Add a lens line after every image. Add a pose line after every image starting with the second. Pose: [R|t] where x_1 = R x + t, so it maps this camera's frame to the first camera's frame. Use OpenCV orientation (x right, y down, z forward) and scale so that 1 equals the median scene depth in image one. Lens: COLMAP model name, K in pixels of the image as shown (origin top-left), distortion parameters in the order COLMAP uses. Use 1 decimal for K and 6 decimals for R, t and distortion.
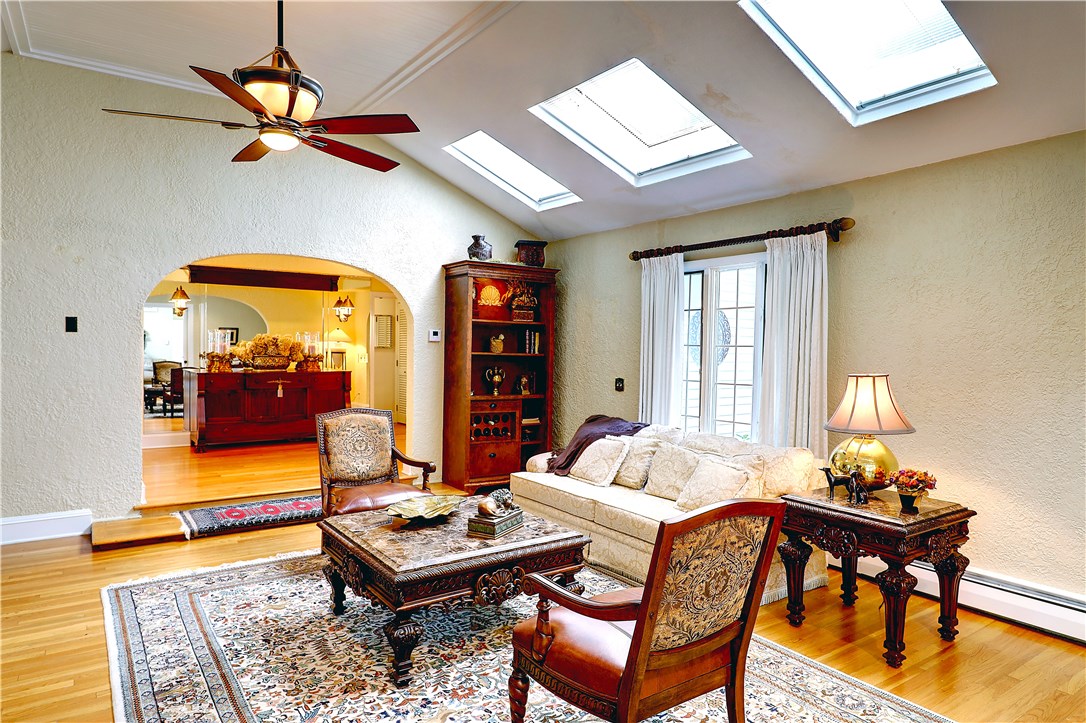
lens RADIAL K [[659.5, 0, 543.0], [0, 659.5, 361.5], [0, 0, 1]] dist [0.002724, 0.000901]
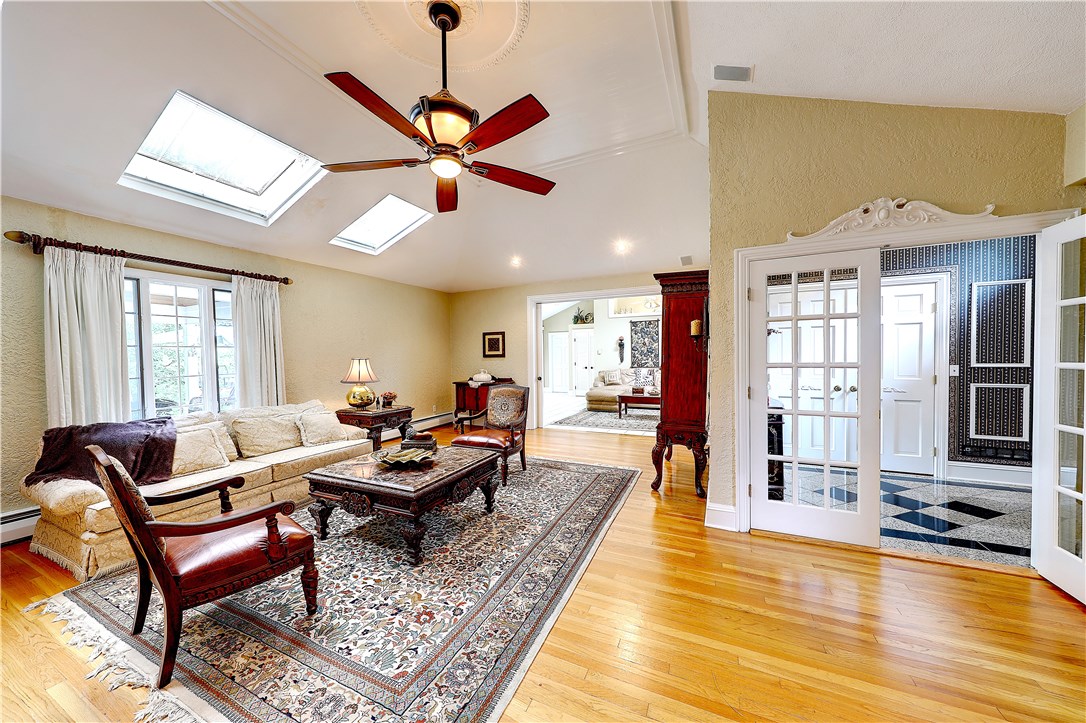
lens RADIAL K [[370.3, 0, 543.0], [0, 370.3, 361.5], [0, 0, 1]] dist [-0.000040, -0.000005]
pose [[-0.507463, -0.024541, 0.861324, -1.076580], [0.027262, 0.998637, 0.044515, -0.011581], [-0.861242, 0.046071, -0.506102, 1.208219]]
